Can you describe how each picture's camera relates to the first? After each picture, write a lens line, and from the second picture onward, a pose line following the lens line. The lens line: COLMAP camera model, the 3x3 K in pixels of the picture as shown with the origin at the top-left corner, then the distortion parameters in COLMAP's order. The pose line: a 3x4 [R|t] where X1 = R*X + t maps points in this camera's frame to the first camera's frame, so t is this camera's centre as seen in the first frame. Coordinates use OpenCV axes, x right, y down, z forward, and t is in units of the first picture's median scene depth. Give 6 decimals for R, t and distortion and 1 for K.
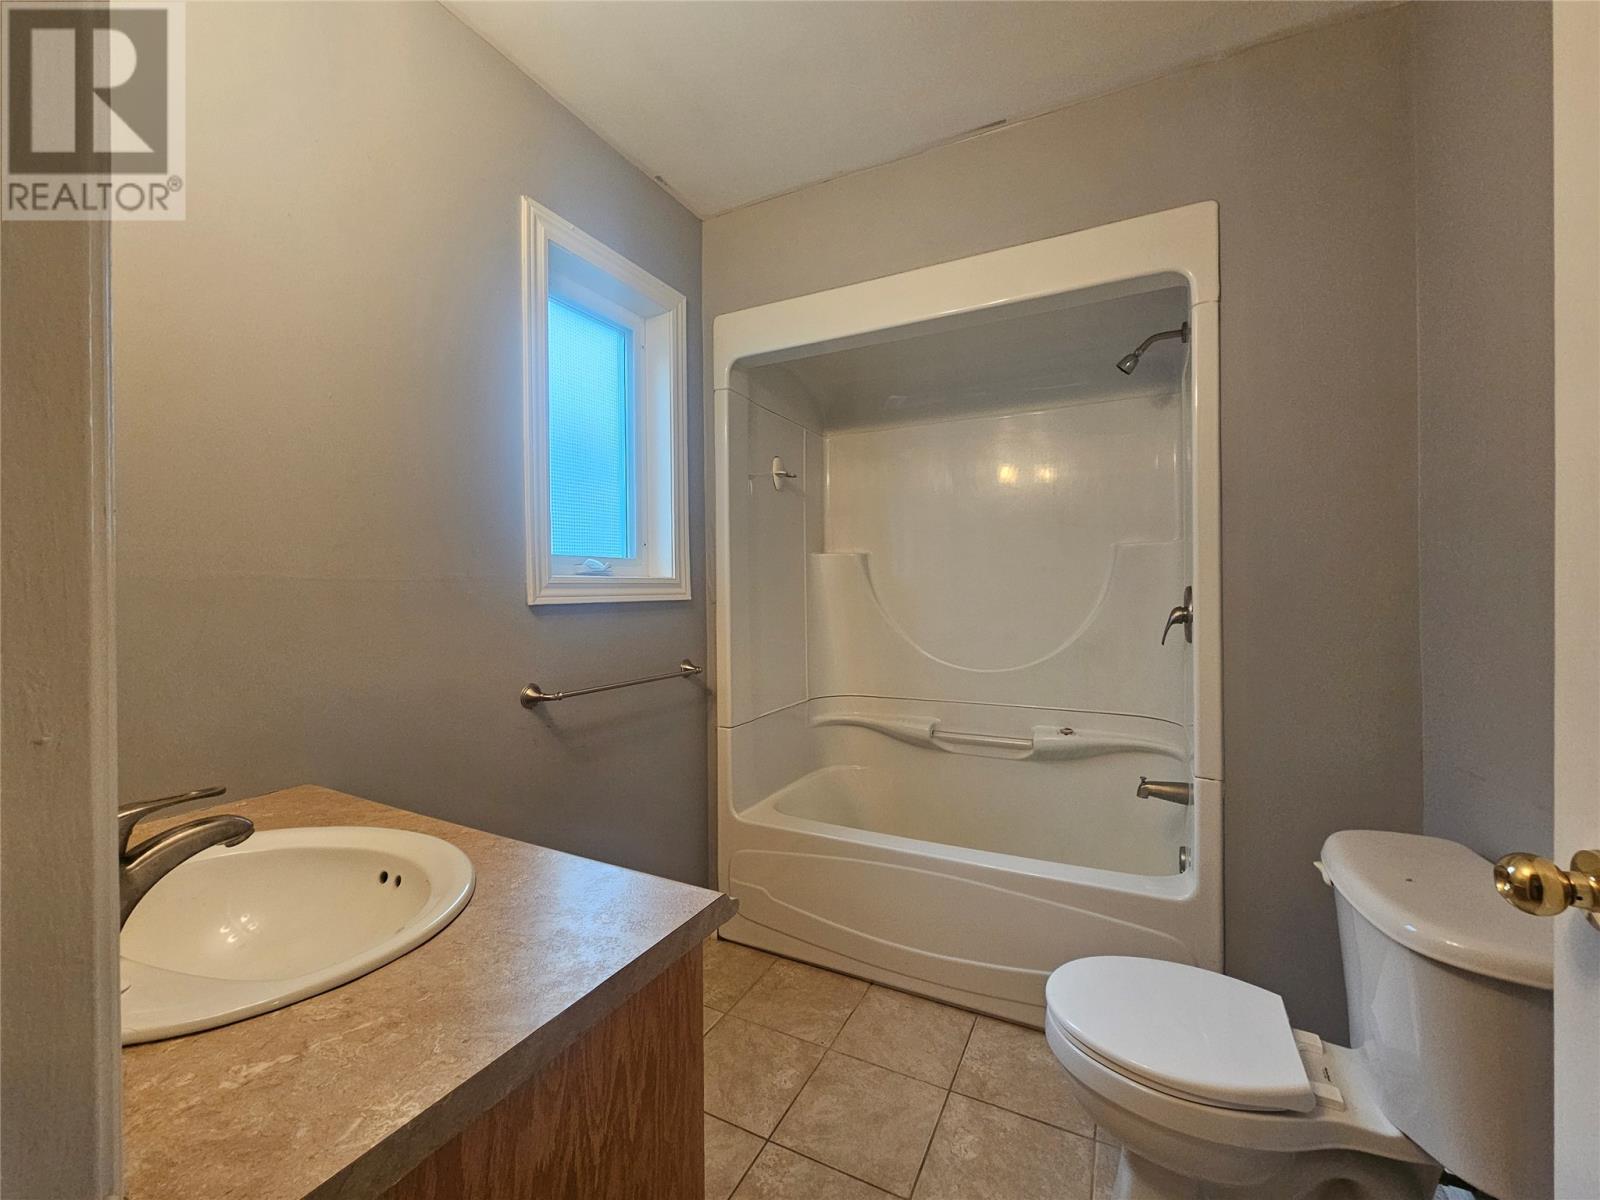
lens RADIAL K [[651.7, 0, 800.0], [0, 651.7, 600.0], [0, 0, 1]] dist [0.001066, -0.000055]
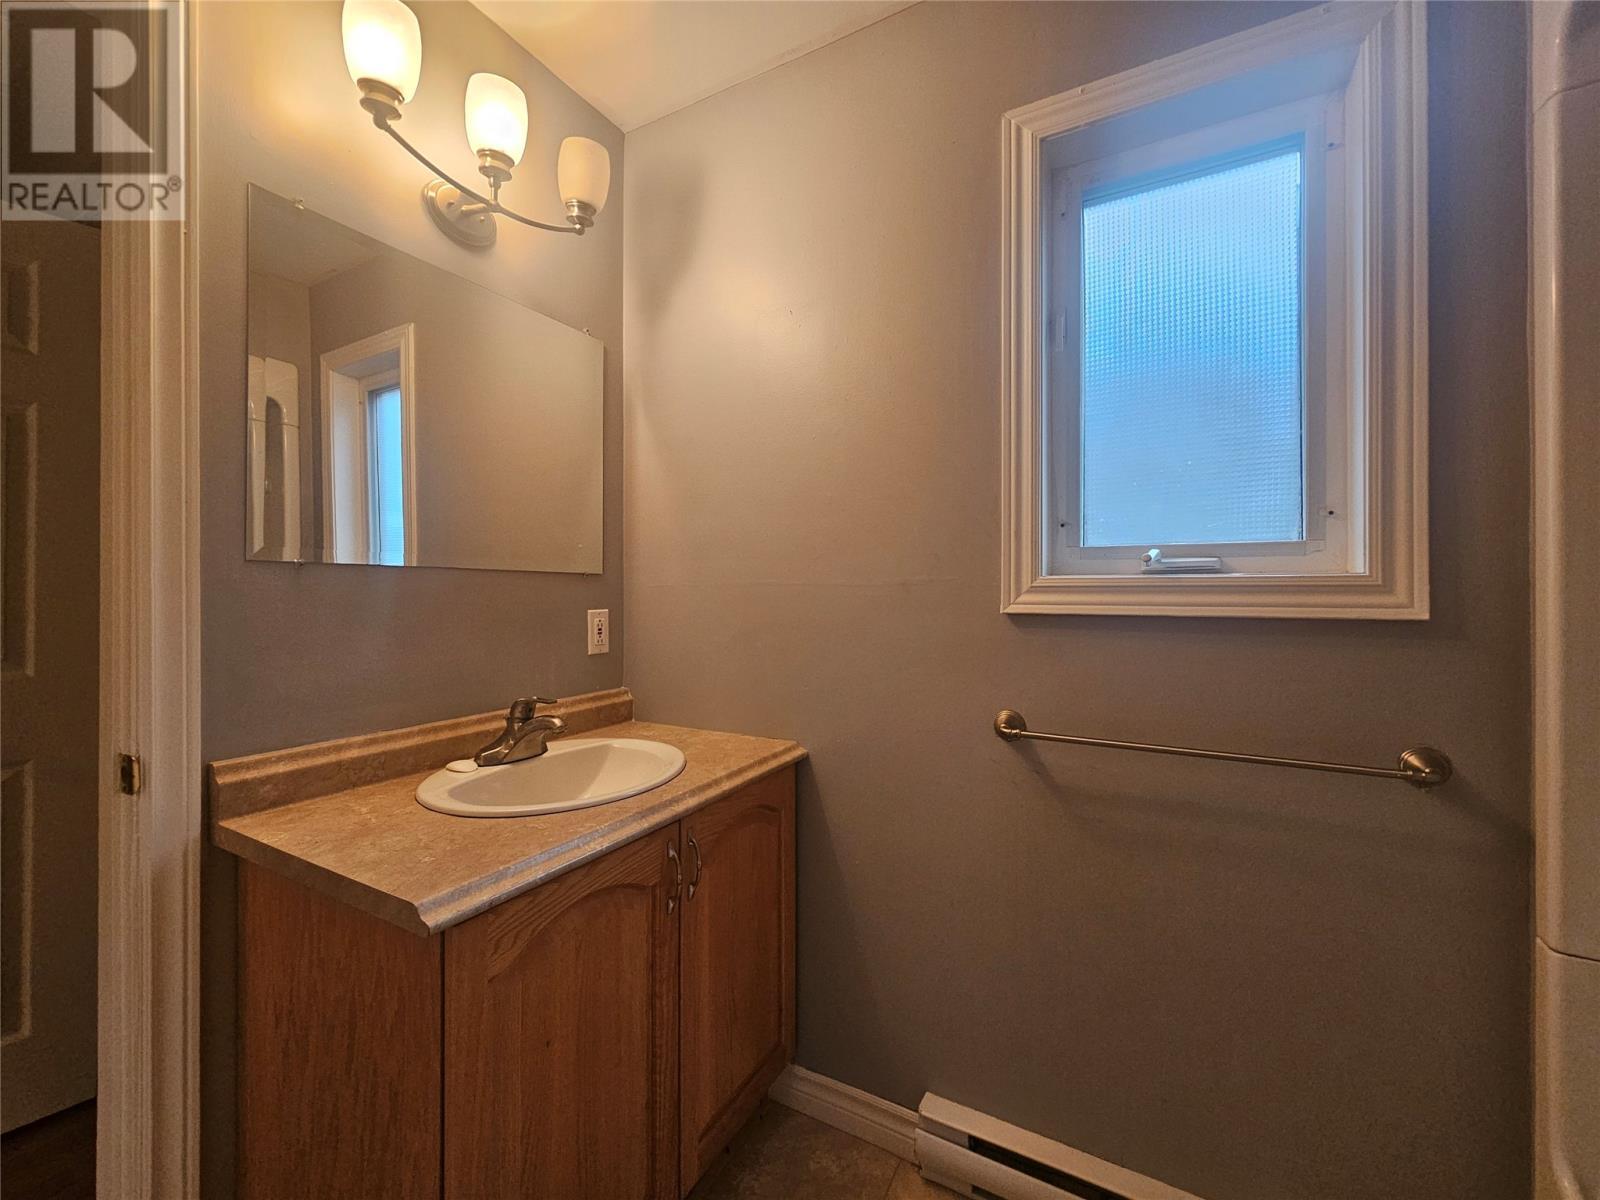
lens RADIAL K [[651.7, 0, 800.0], [0, 651.7, 600.0], [0, 0, 1]] dist [0.001066, -0.000055]
pose [[-0.022946, 0.014348, -0.999634, 0.398194], [-0.019679, 0.999697, 0.014801, -0.016053], [0.999543, 0.020011, -0.022657, 0.749781]]
